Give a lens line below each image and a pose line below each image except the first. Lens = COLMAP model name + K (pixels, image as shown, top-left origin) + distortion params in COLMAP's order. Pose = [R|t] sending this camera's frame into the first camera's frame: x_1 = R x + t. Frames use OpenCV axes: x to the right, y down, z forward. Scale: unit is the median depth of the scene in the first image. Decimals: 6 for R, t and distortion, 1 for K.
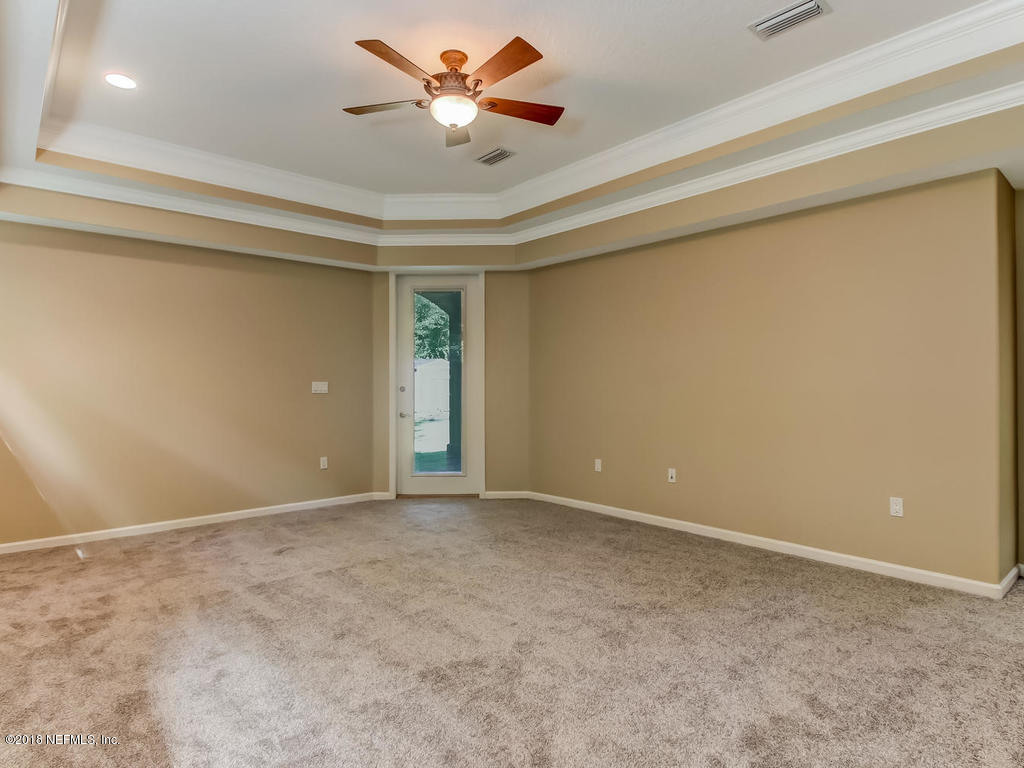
lens RADIAL K [[579.6, 0, 513.4], [0, 579.6, 369.0], [0, 0, 1]] dist [0.004591, -0.001212]
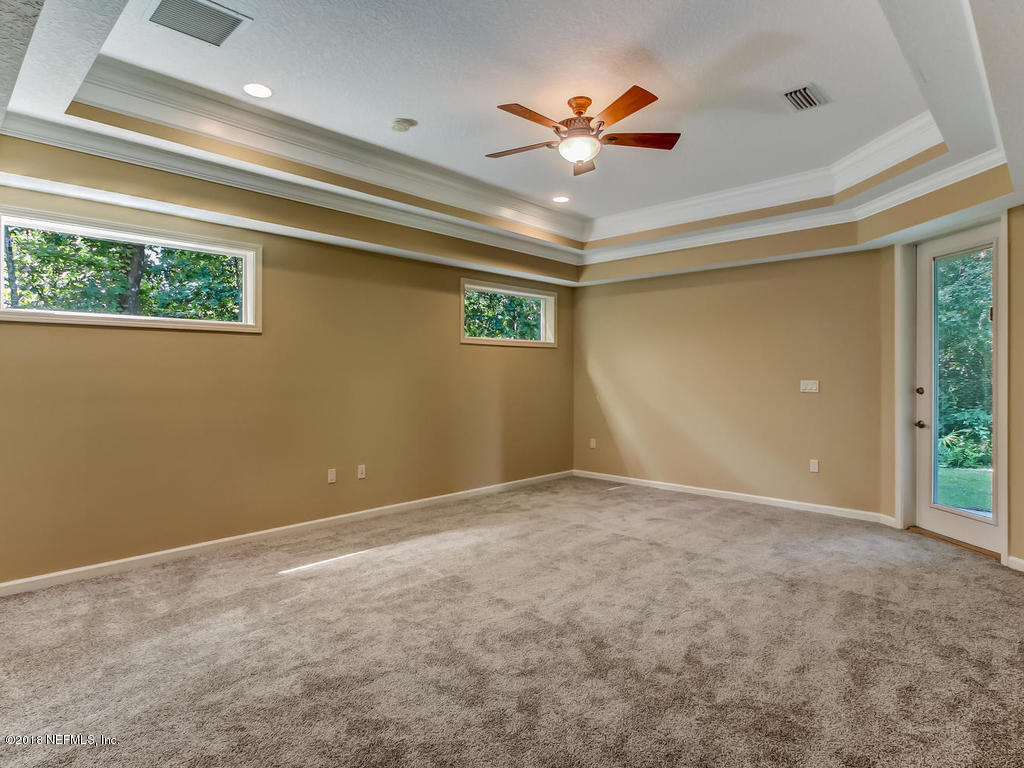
lens RADIAL K [[579.6, 0, 513.4], [0, 579.6, 369.0], [0, 0, 1]] dist [0.004591, -0.001212]
pose [[0.083008, -0.002952, -0.996544, 0.758694], [0.025267, 0.999680, -0.000857, -0.011338], [0.996228, -0.025109, 0.083056, 0.566687]]
